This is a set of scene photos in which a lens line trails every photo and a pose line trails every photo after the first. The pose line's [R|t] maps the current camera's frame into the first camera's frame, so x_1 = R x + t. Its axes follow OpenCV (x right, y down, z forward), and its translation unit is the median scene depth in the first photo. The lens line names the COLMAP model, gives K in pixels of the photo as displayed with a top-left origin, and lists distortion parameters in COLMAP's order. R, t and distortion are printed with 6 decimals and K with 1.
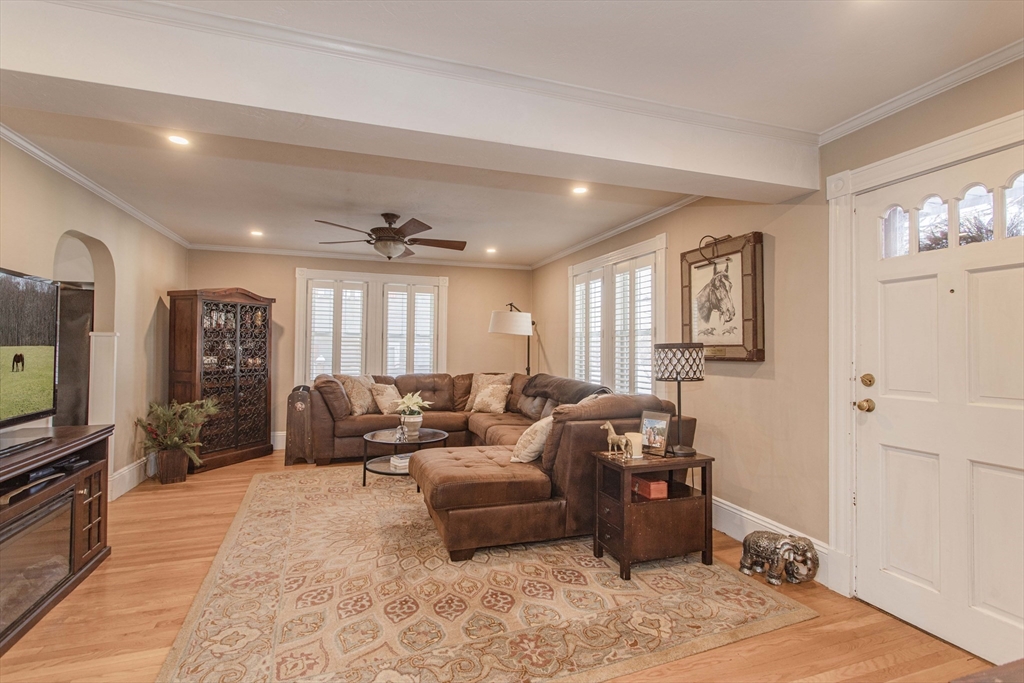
lens RADIAL K [[482.2, 0, 512.0], [0, 482.2, 341.5], [0, 0, 1]] dist [0.002422, 0.001098]
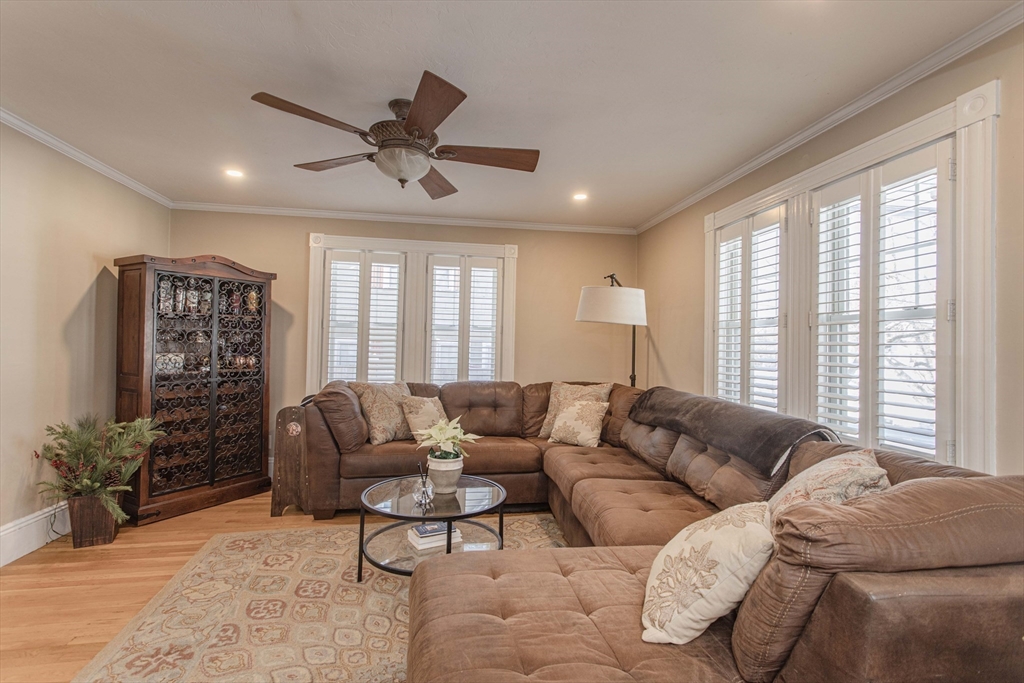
lens RADIAL K [[482.2, 0, 512.0], [0, 482.2, 341.5], [0, 0, 1]] dist [0.002422, 0.001098]
pose [[0.986012, 0.007327, -0.166512, -0.029755], [-0.007239, 0.999973, 0.001135, 0.010029], [0.166516, 0.000087, 0.986039, 0.415901]]
